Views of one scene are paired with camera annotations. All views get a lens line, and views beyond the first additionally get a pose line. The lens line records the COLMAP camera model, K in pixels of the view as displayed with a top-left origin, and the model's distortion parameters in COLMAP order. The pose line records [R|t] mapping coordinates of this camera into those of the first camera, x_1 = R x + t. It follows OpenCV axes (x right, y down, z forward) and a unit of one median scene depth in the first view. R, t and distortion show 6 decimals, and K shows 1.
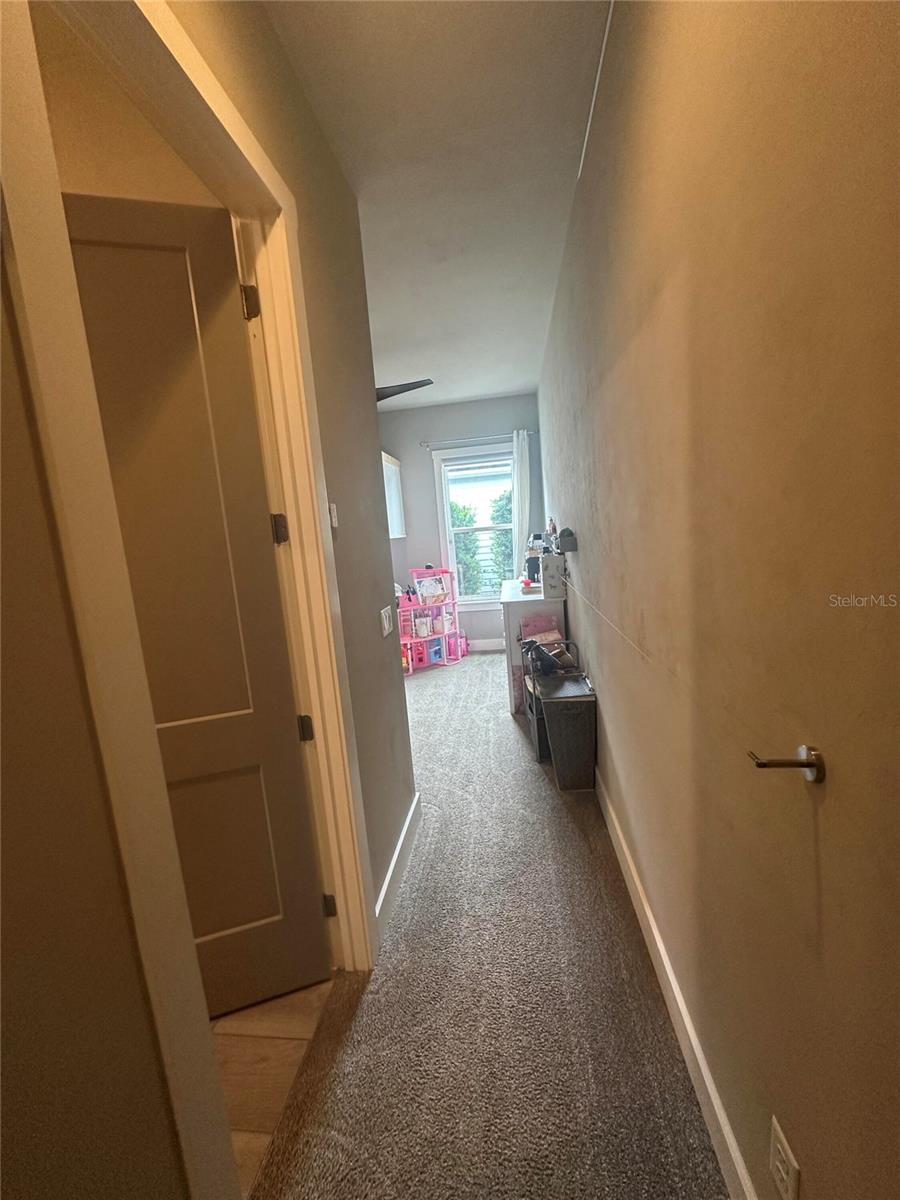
lens RADIAL K [[475.9, 0, 450.0], [0, 475.9, 600.0], [0, 0, 1]] dist [-0.001548, 0.000577]
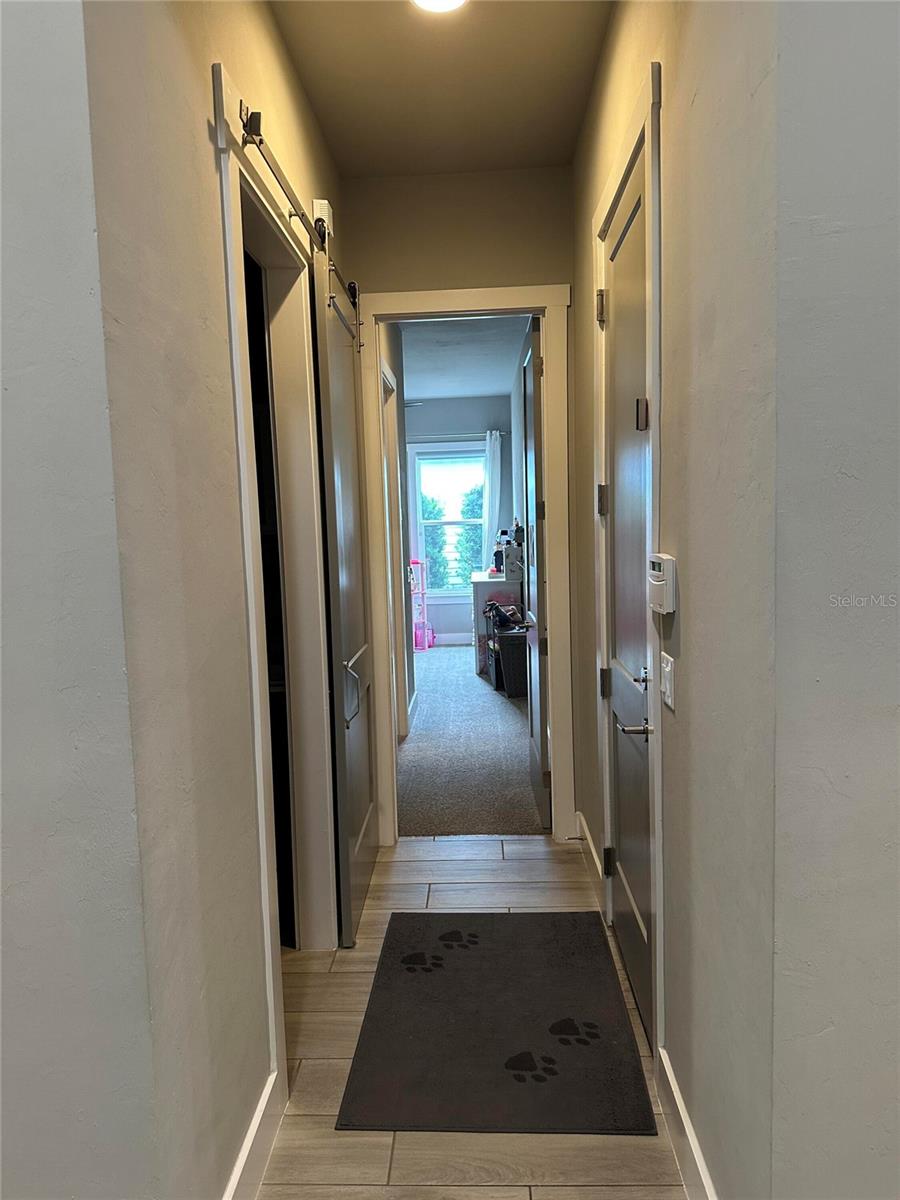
lens RADIAL K [[828.7, 0, 450.0], [0, 828.7, 600.0], [0, 0, 1]] dist [0.002601, 0.000103]
pose [[0.994546, 0.042633, 0.095190, -0.099963], [-0.037576, 0.997818, -0.054297, 0.111019], [-0.097297, 0.050424, 0.993977, -0.749806]]
